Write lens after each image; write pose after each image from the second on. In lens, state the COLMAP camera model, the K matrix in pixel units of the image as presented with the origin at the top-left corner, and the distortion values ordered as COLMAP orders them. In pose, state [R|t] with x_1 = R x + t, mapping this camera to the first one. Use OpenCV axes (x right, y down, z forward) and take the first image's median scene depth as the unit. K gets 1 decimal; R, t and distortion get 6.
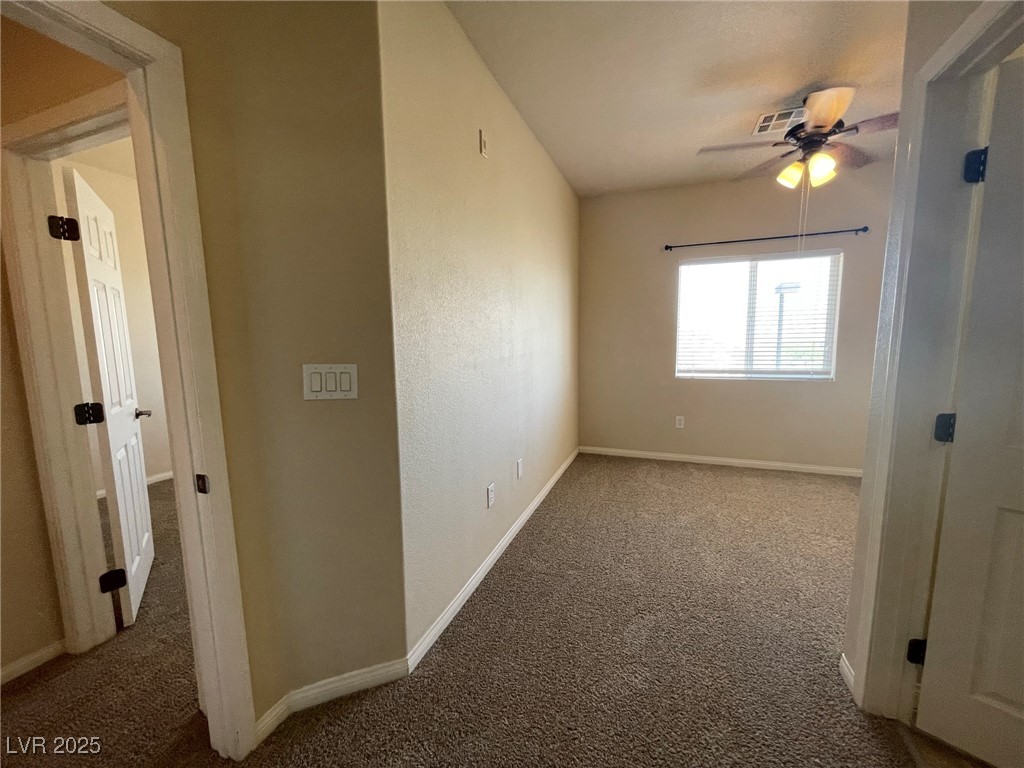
lens RADIAL K [[416.6, 0, 508.3], [0, 416.6, 386.0], [0, 0, 1]] dist [-0.000383, 0.000519]
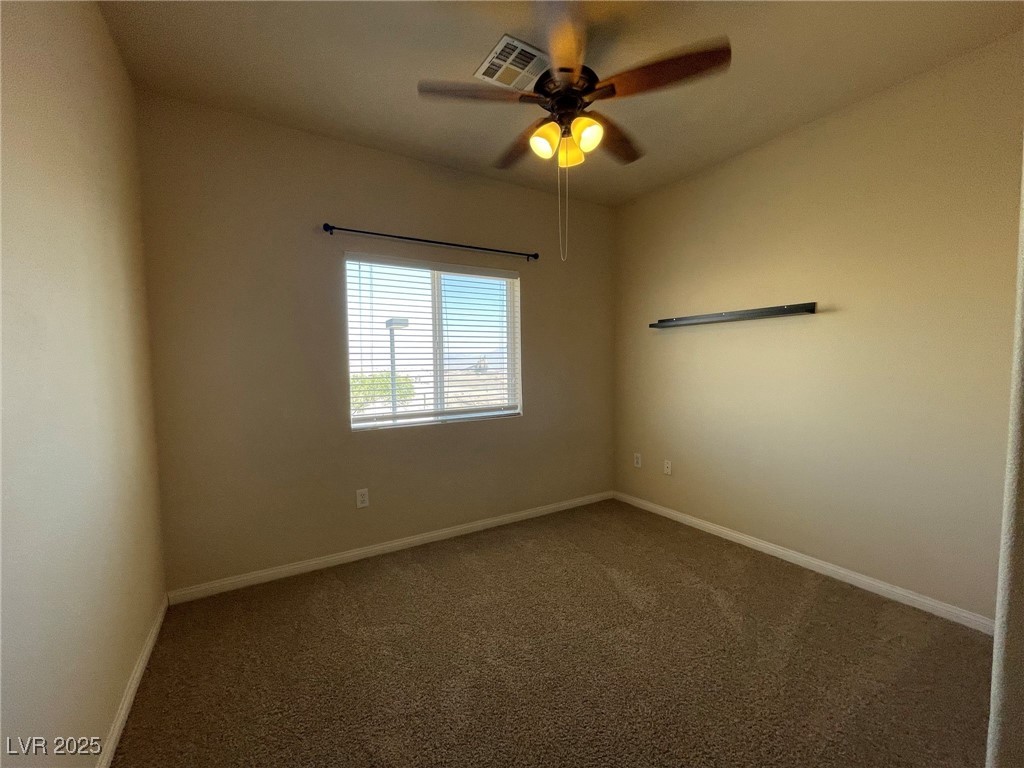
lens RADIAL K [[416.6, 0, 508.3], [0, 416.6, 386.0], [0, 0, 1]] dist [-0.000383, 0.000519]
pose [[0.606171, -0.032146, 0.794685, 0.039821], [0.101454, 0.994145, -0.037173, -0.042963], [-0.788837, 0.103157, 0.605883, 0.434042]]
